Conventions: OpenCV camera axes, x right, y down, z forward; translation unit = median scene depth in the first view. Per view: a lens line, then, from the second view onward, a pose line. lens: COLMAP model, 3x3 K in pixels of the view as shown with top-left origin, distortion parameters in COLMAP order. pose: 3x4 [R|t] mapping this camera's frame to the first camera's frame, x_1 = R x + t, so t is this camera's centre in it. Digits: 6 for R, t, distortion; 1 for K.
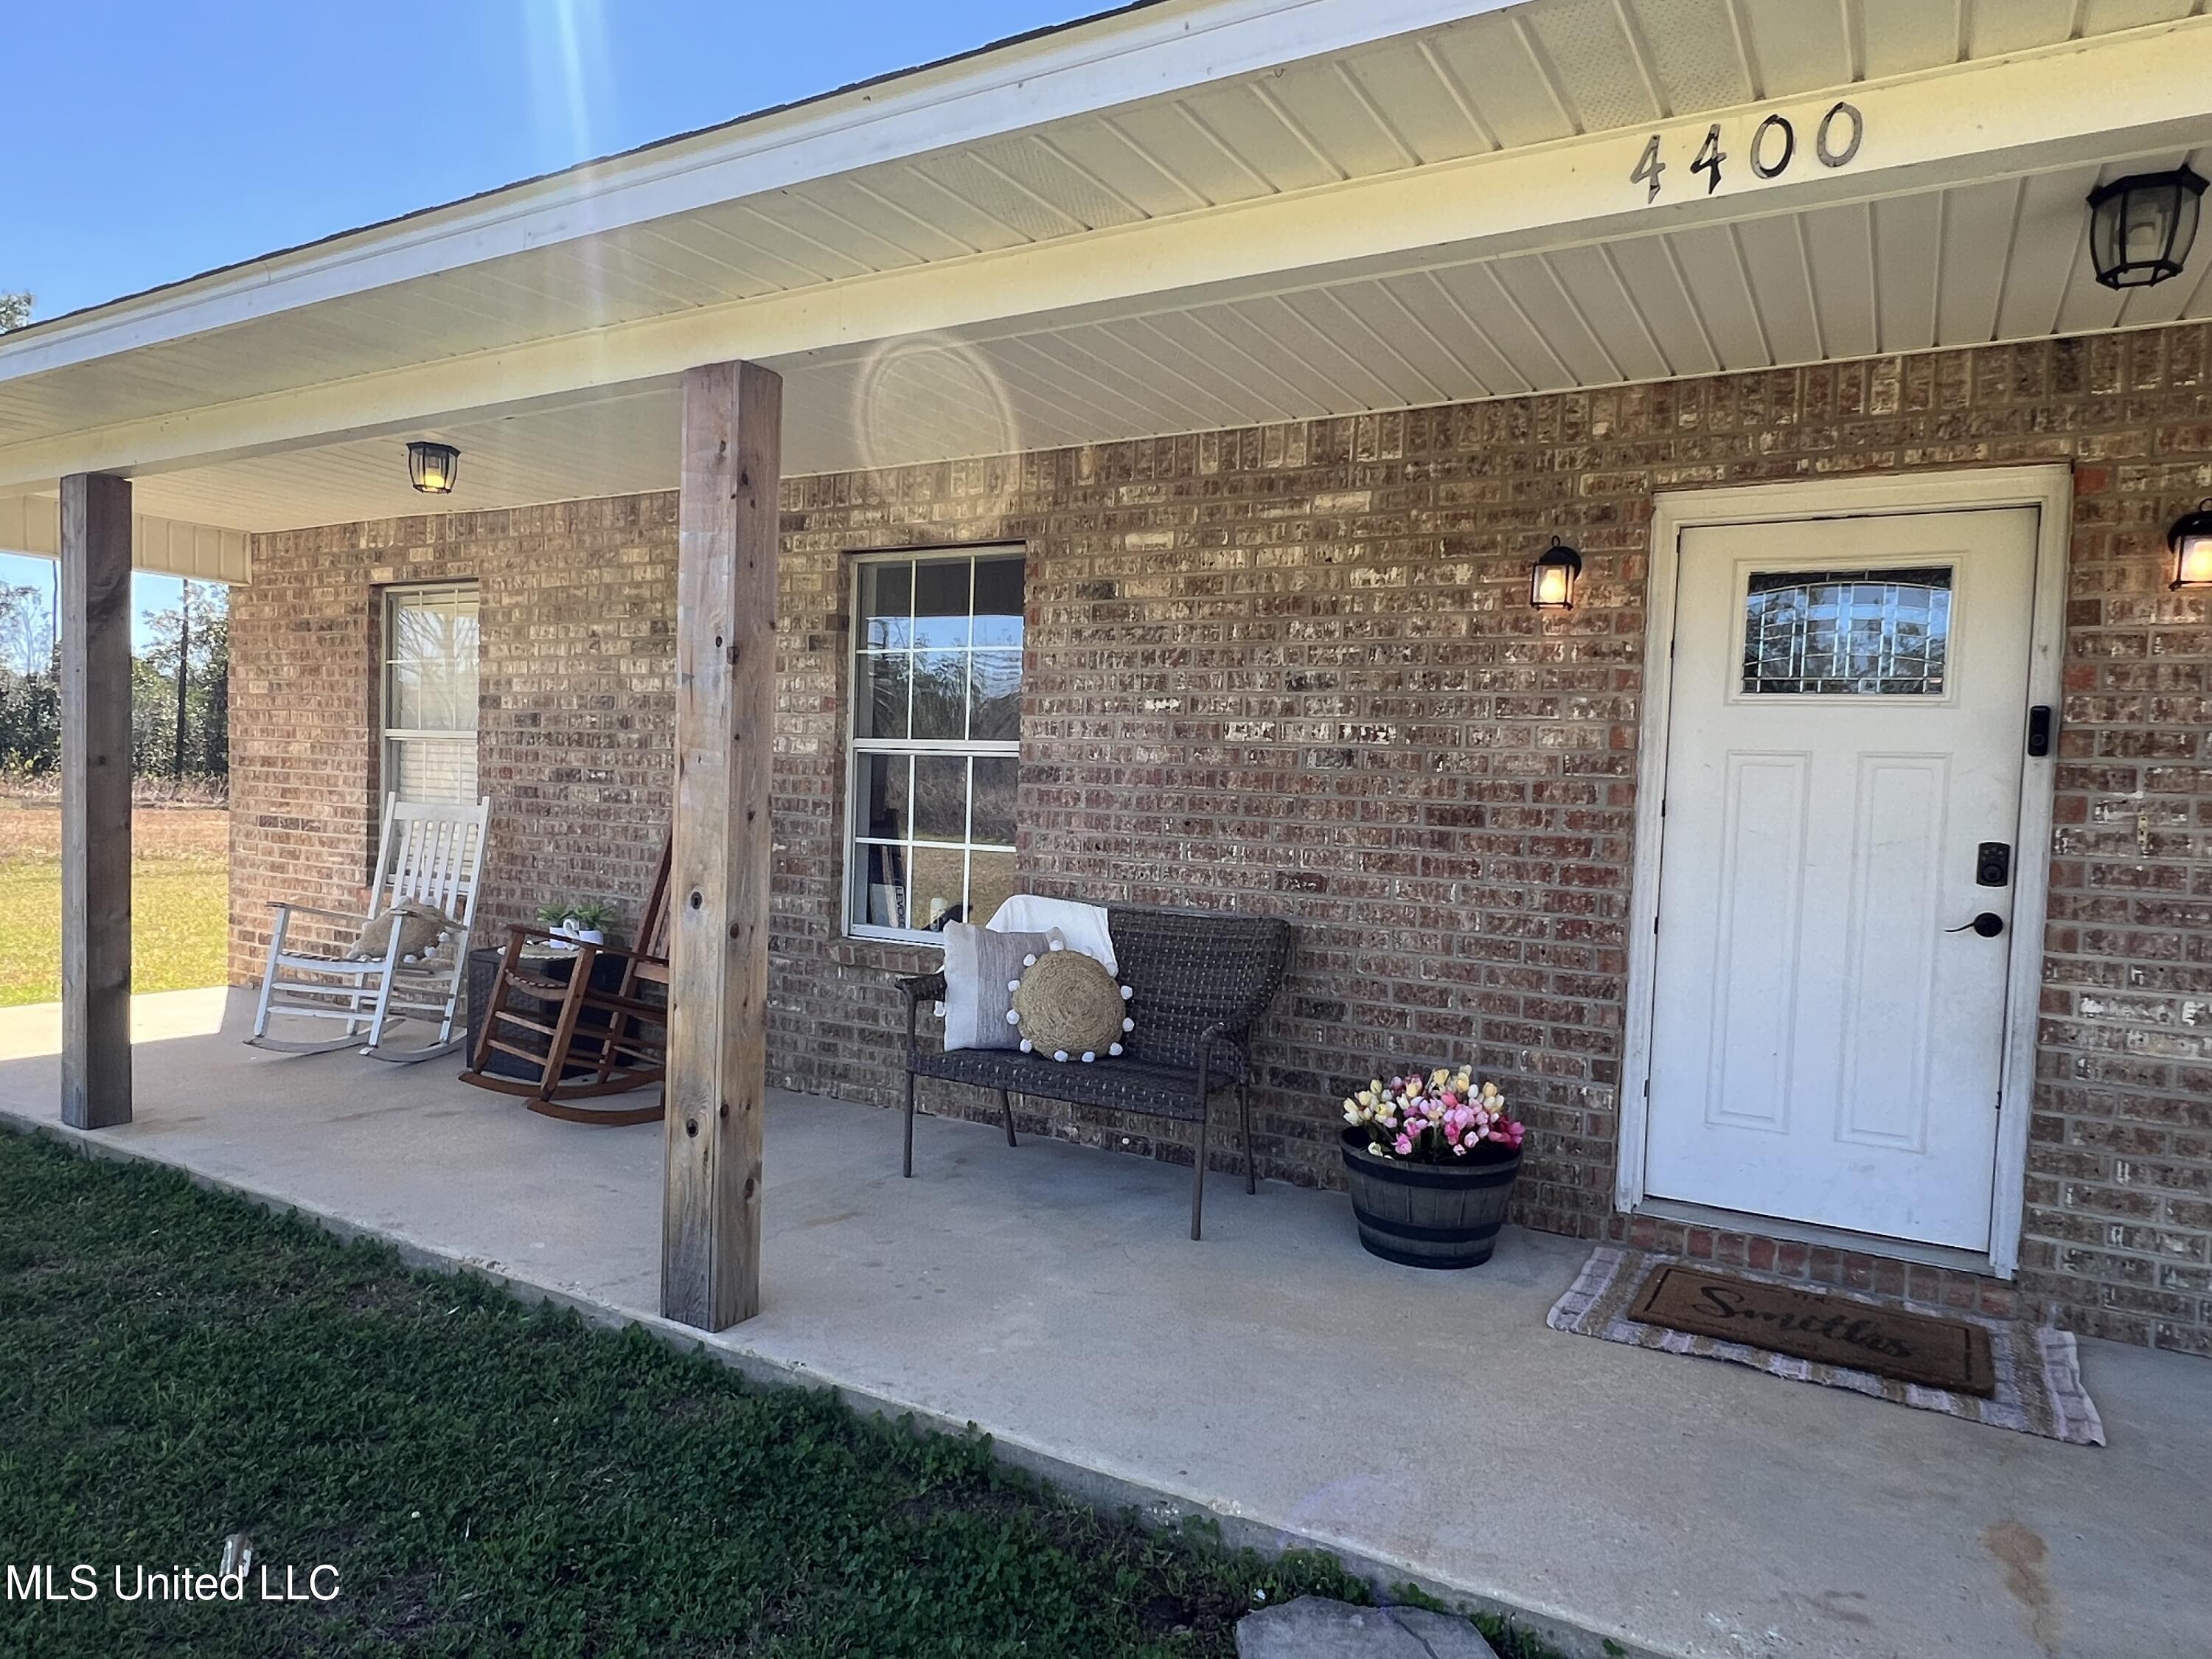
lens RADIAL K [[1393.5, 0, 1099.4], [0, 1393.5, 843.5], [0, 0, 1]] dist [0.001378, -0.005458]
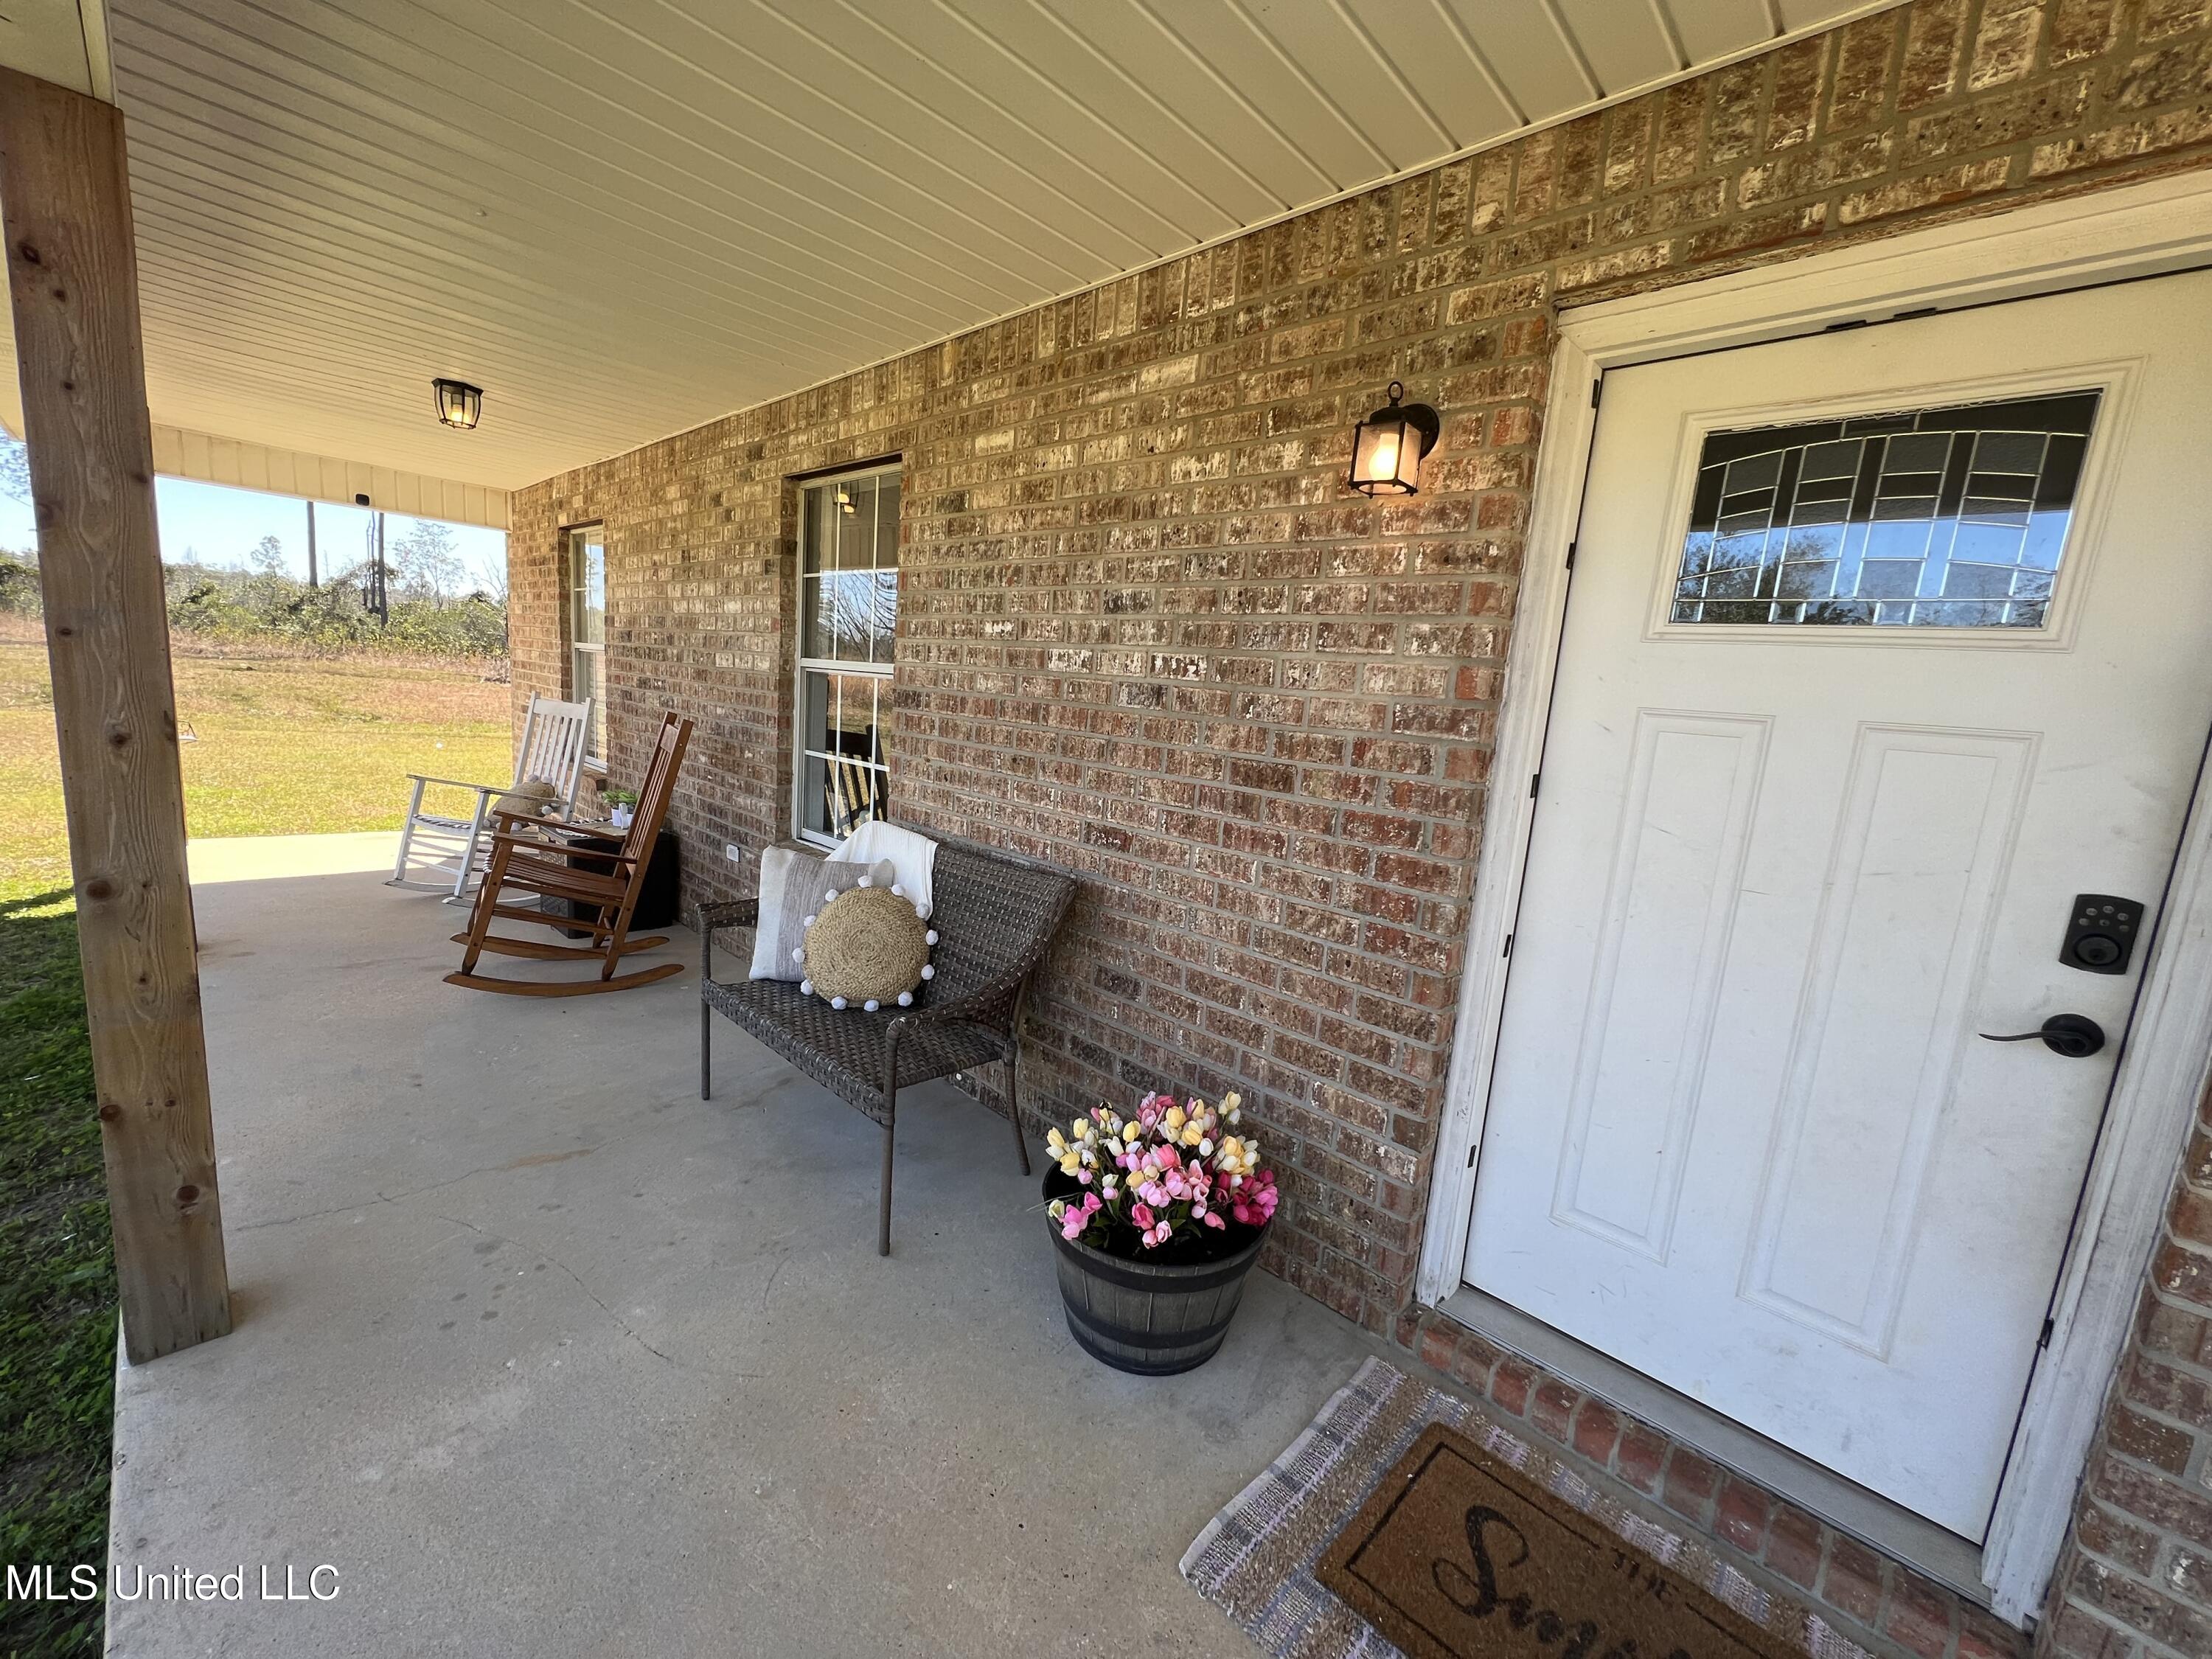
lens RADIAL K [[886.0, 0, 1109.3], [0, 886.0, 829.8], [0, 0, 1]] dist [-0.001954, -0.000070]
pose [[0.972287, 0.075644, -0.221215, 0.290962], [-0.052822, 0.992819, 0.107329, -0.039403], [0.227745, -0.092670, 0.969301, 0.503178]]
